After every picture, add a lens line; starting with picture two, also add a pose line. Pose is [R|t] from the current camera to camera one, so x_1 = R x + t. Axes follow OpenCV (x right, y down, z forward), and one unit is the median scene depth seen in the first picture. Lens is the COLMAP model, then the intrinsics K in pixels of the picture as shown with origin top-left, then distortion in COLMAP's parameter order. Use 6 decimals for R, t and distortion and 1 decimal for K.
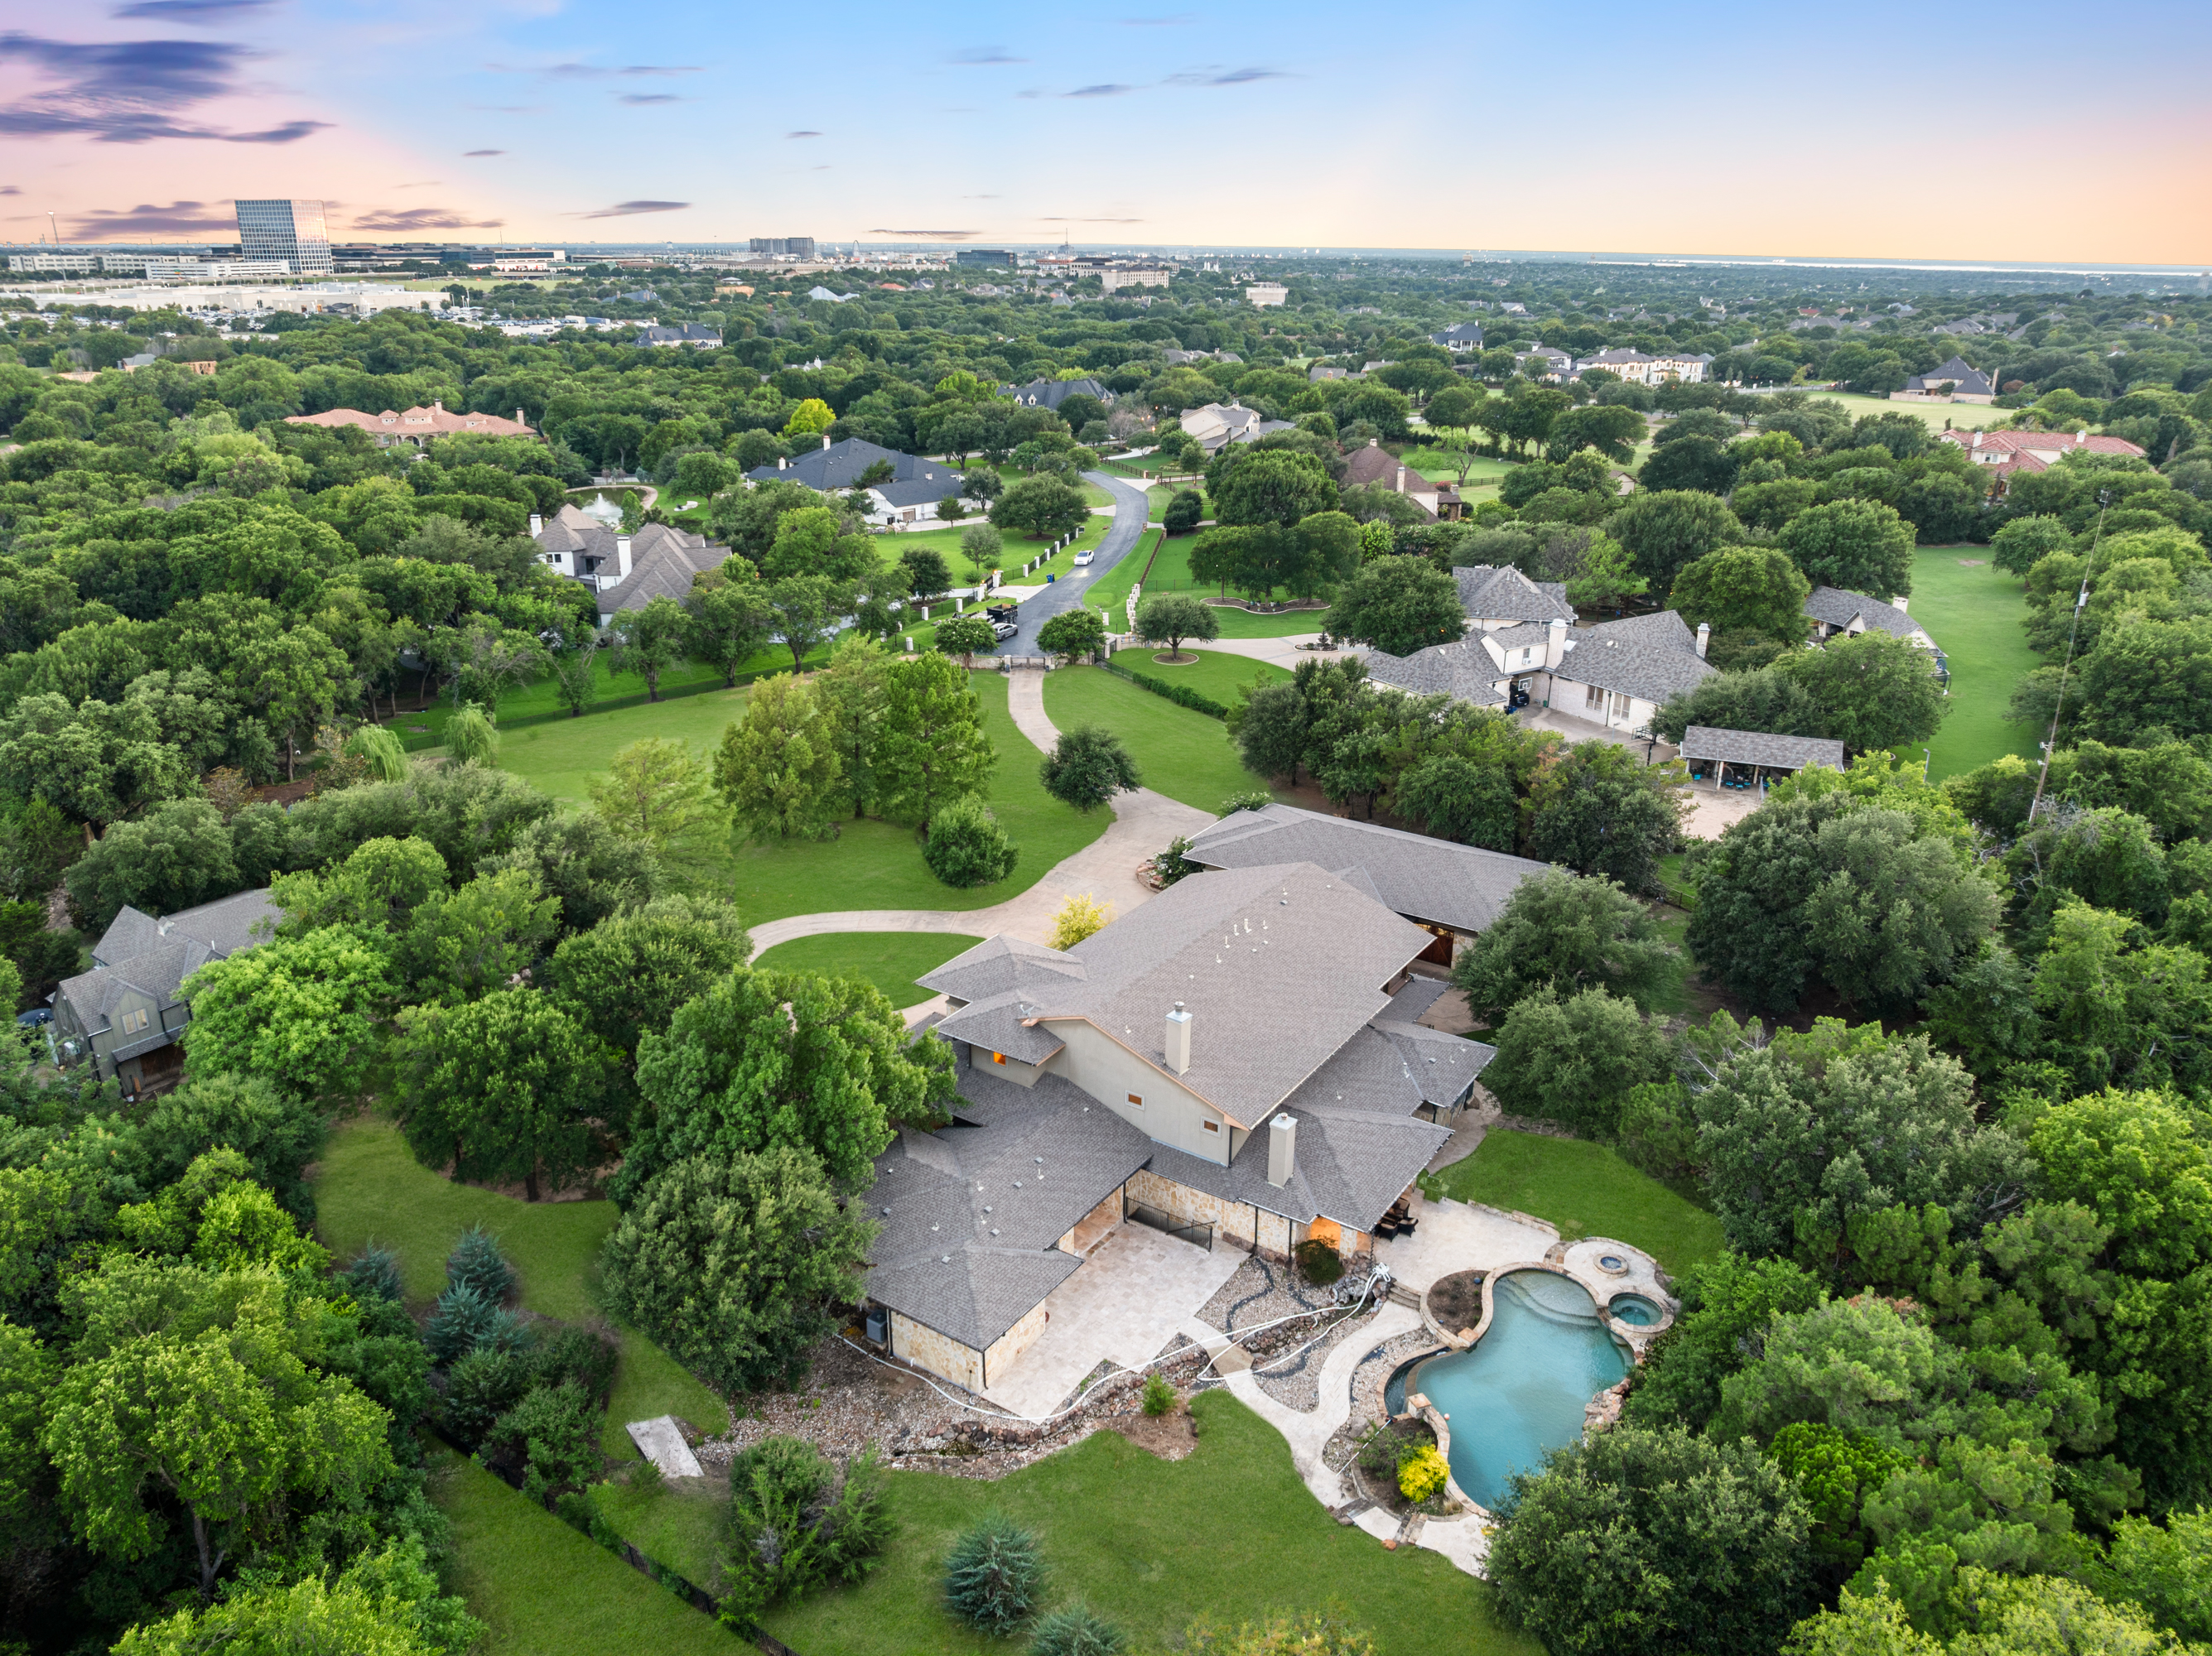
lens RADIAL K [[1552.7, 0, 1112.2], [0, 1552.7, 832.8], [0, 0, 1]] dist [-0.007933, -0.061153]
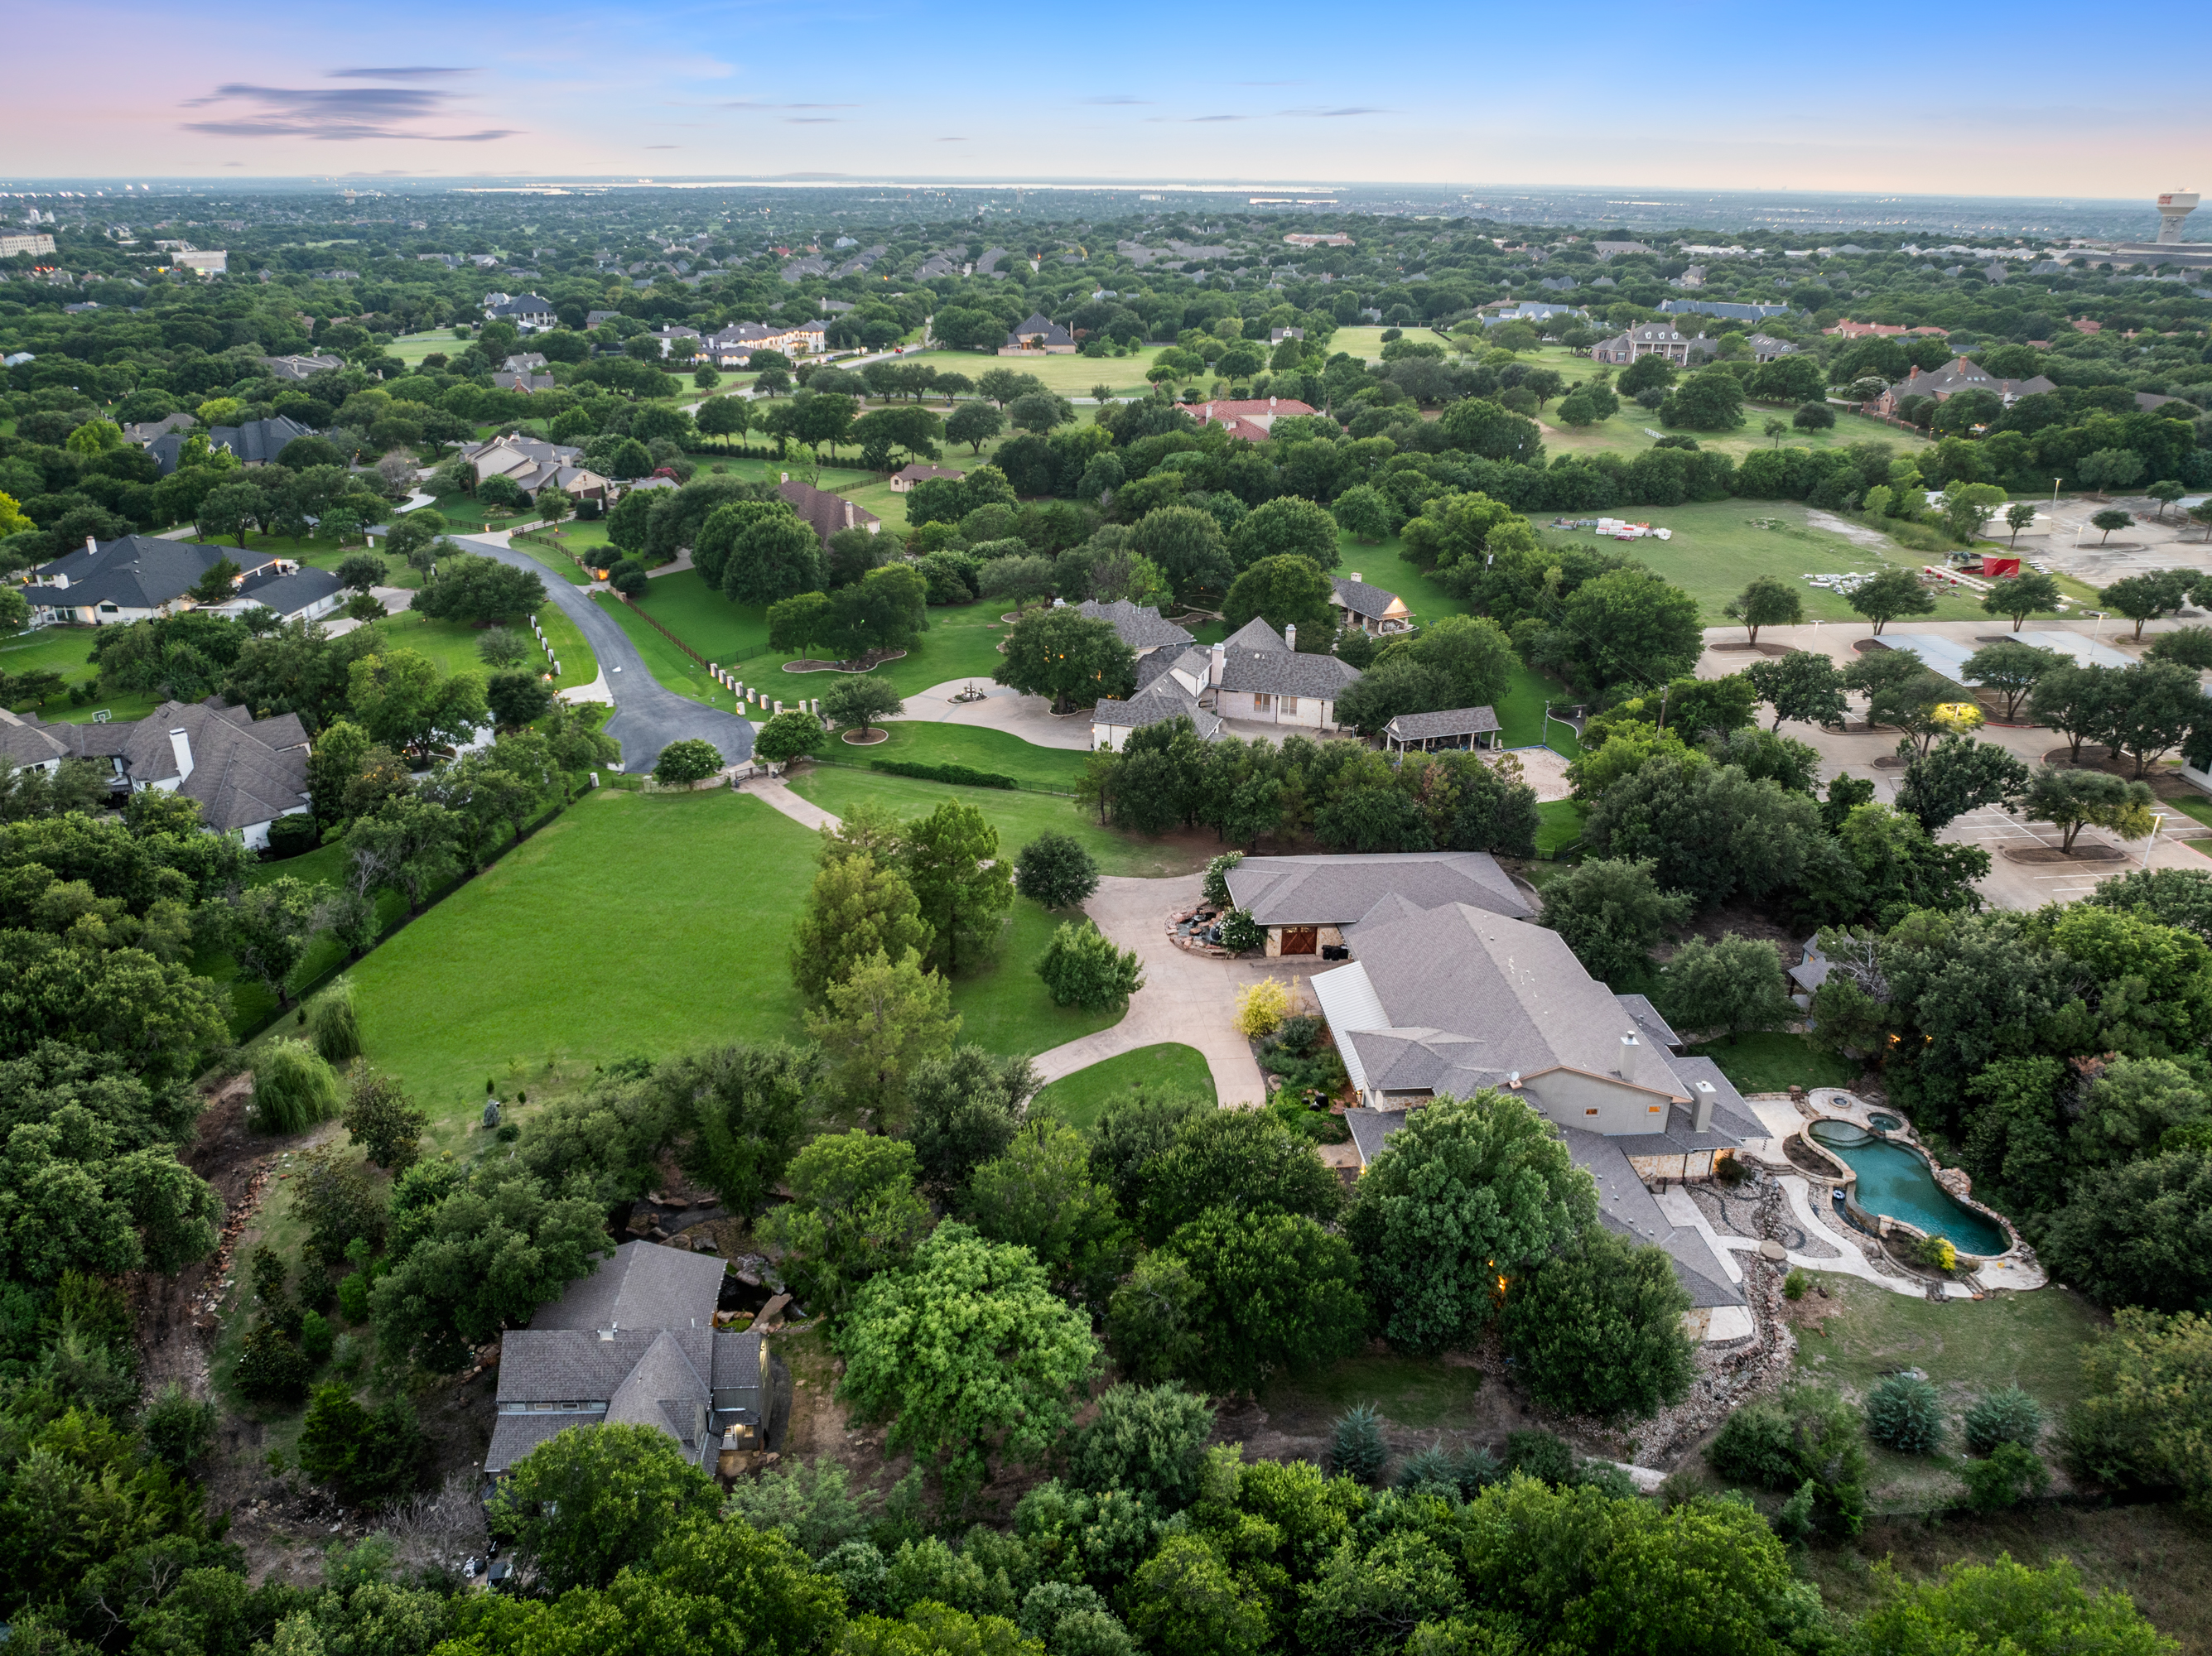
lens RADIAL K [[1552.7, 0, 1112.2], [0, 1552.7, 832.8], [0, 0, 1]] dist [-0.007933, -0.061153]
pose [[0.787775, -0.245757, 0.564813, -1.086576], [0.220558, 0.968704, 0.113869, -0.330162], [-0.575121, 0.034871, 0.817325, 0.138872]]
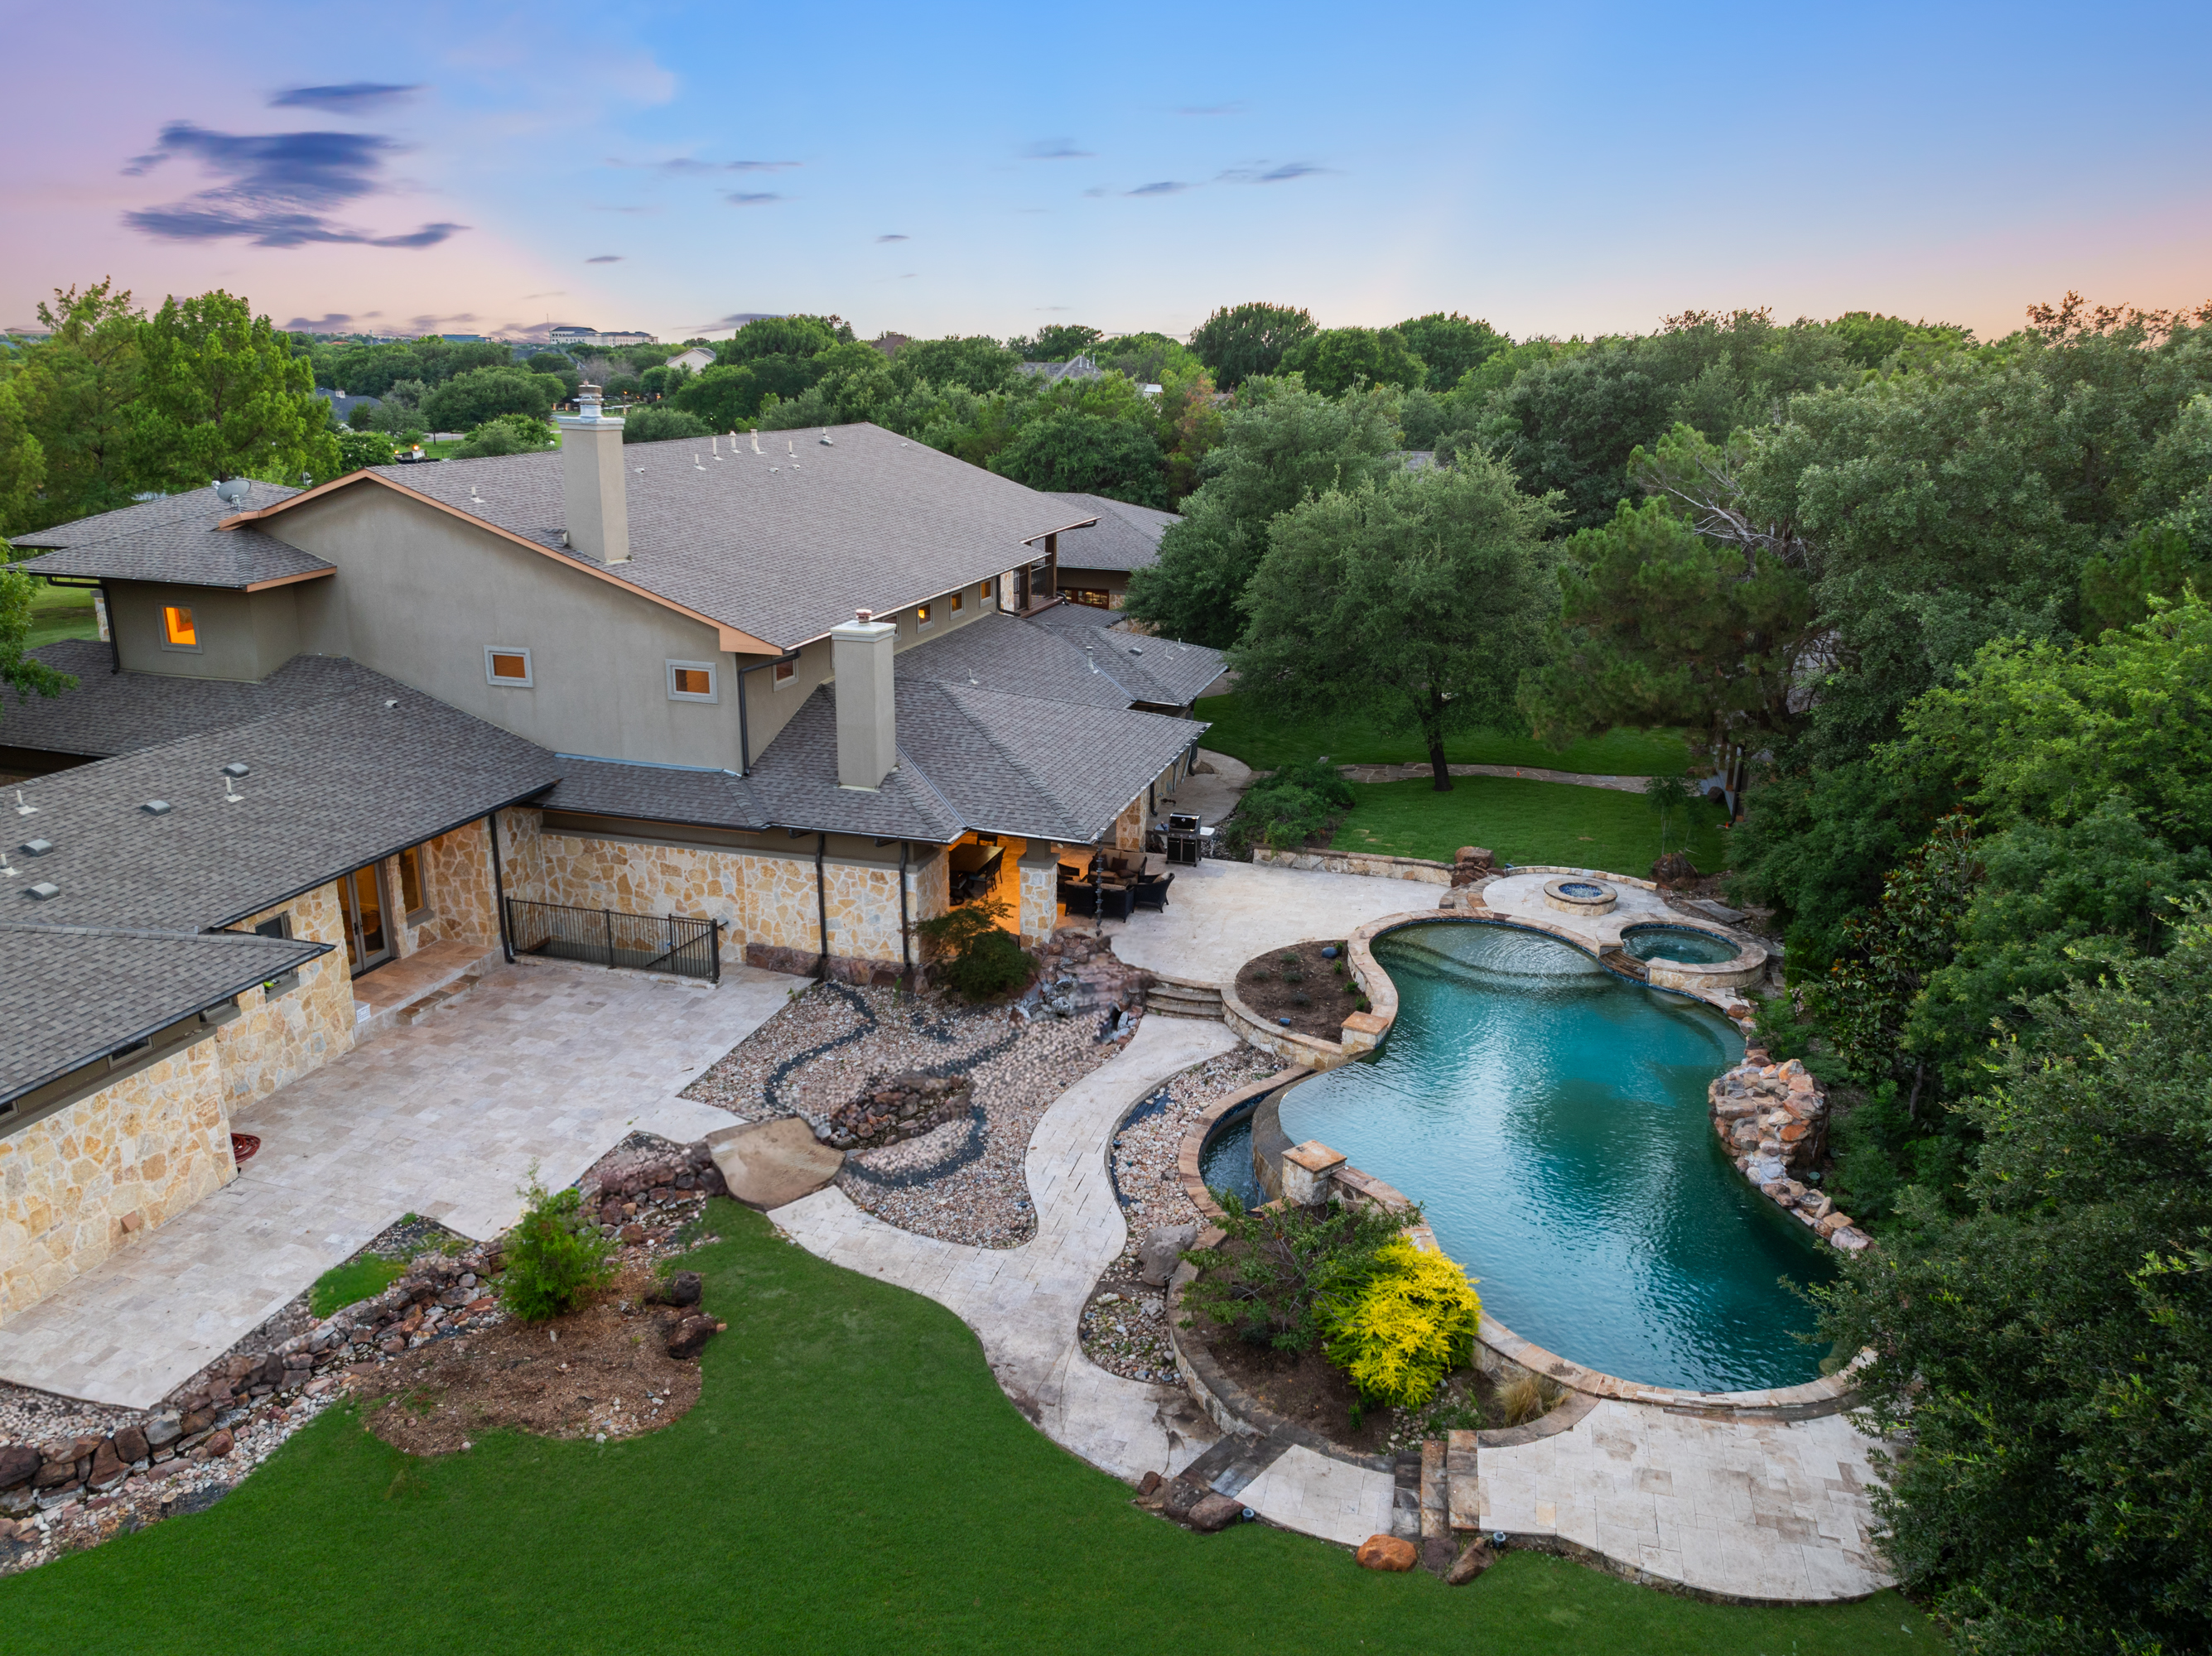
lens RADIAL K [[1552.7, 0, 1112.2], [0, 1552.7, 832.8], [0, 0, 1]] dist [-0.007933, -0.061153]
pose [[0.953906, -0.081517, 0.288823, 0.049271], [0.099558, 0.993859, -0.048307, 0.271834], [-0.283112, 0.074835, 0.956163, 0.589688]]
